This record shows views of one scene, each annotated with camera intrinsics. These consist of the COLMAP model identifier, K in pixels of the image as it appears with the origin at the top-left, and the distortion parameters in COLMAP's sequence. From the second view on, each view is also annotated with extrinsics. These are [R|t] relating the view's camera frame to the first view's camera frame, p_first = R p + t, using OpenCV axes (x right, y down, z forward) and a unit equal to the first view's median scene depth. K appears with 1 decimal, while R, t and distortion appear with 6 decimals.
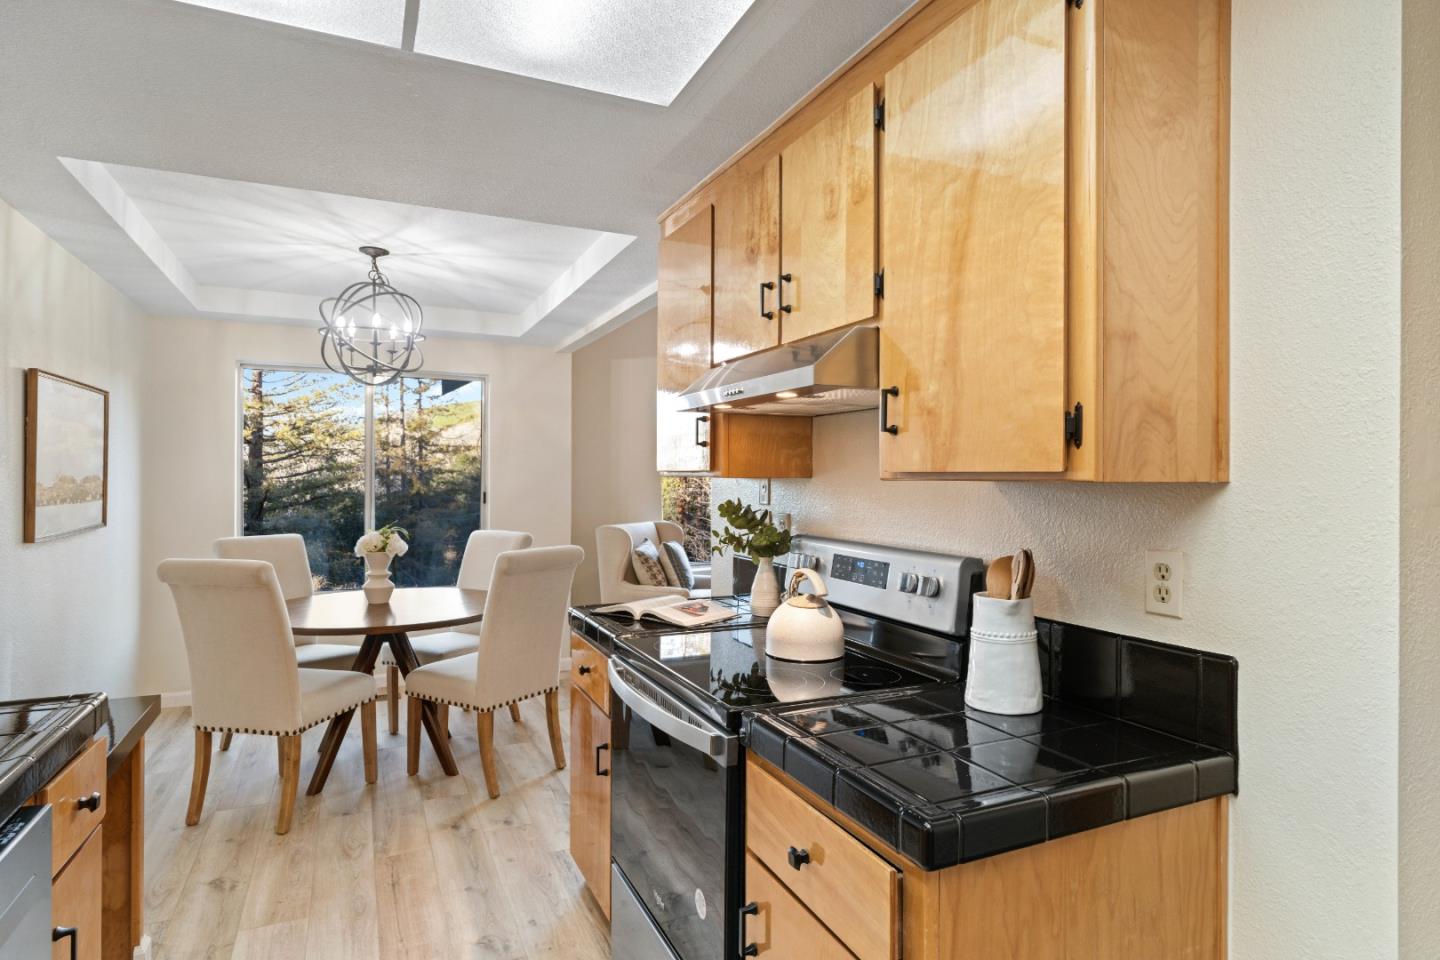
lens RADIAL K [[791.4, 0, 740.2], [0, 791.4, 479.4], [0, 0, 1]] dist [-0.002856, -0.001799]
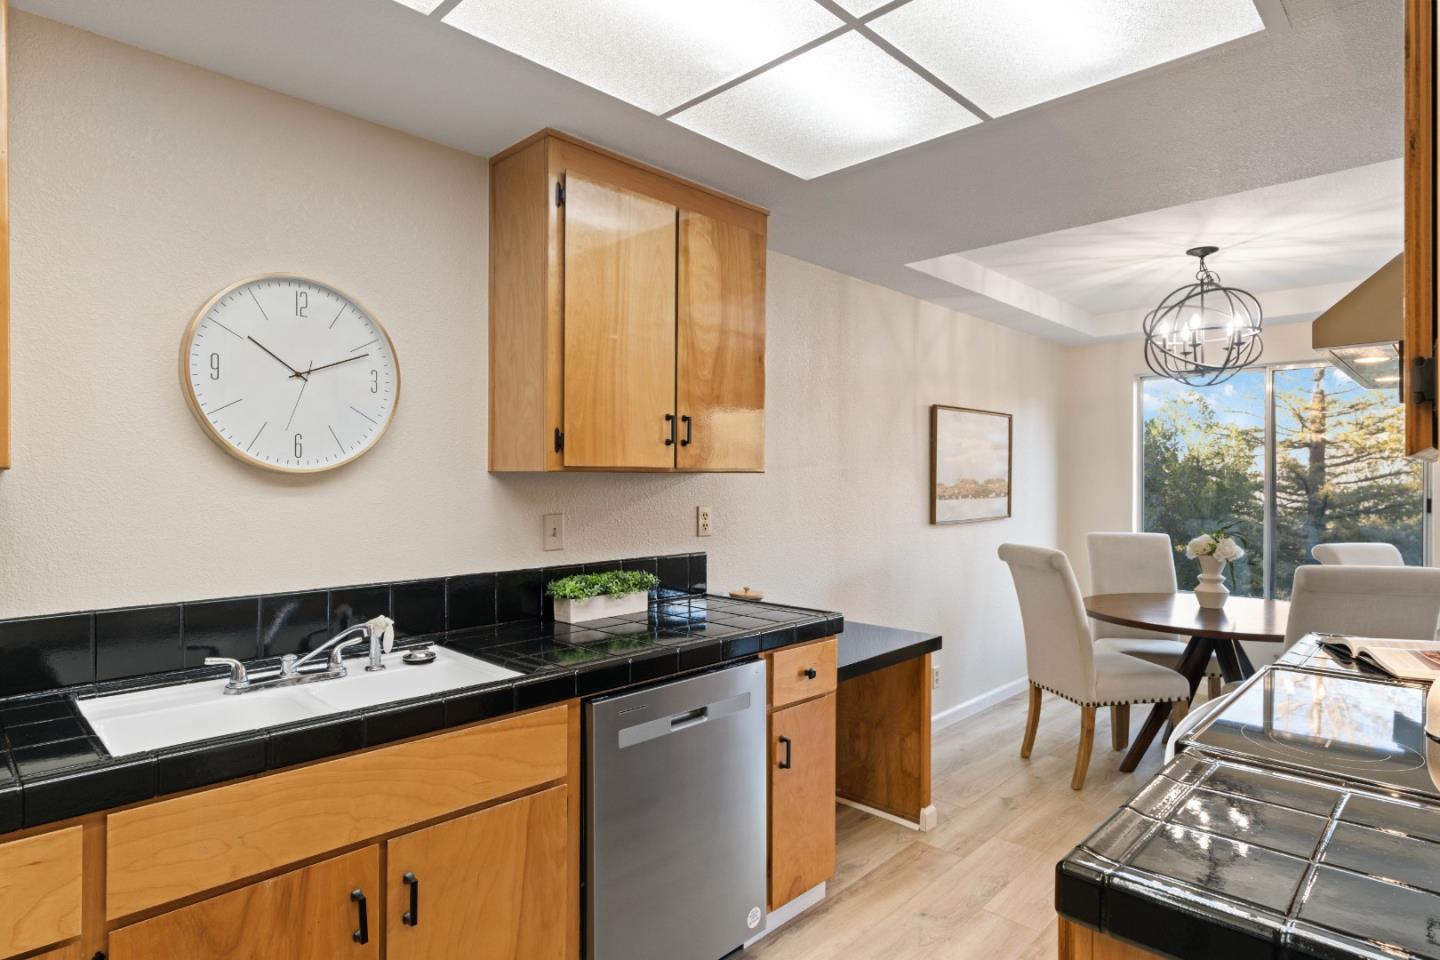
lens RADIAL K [[791.4, 0, 726.2], [0, 791.4, 480.7], [0, 0, 1]] dist [-0.002856, -0.001799]
pose [[0.352334, -0.001999, -0.935872, 0.257913], [-0.002901, 0.999991, -0.003228, 0.004239], [0.935870, 0.003852, 0.352325, 0.095545]]
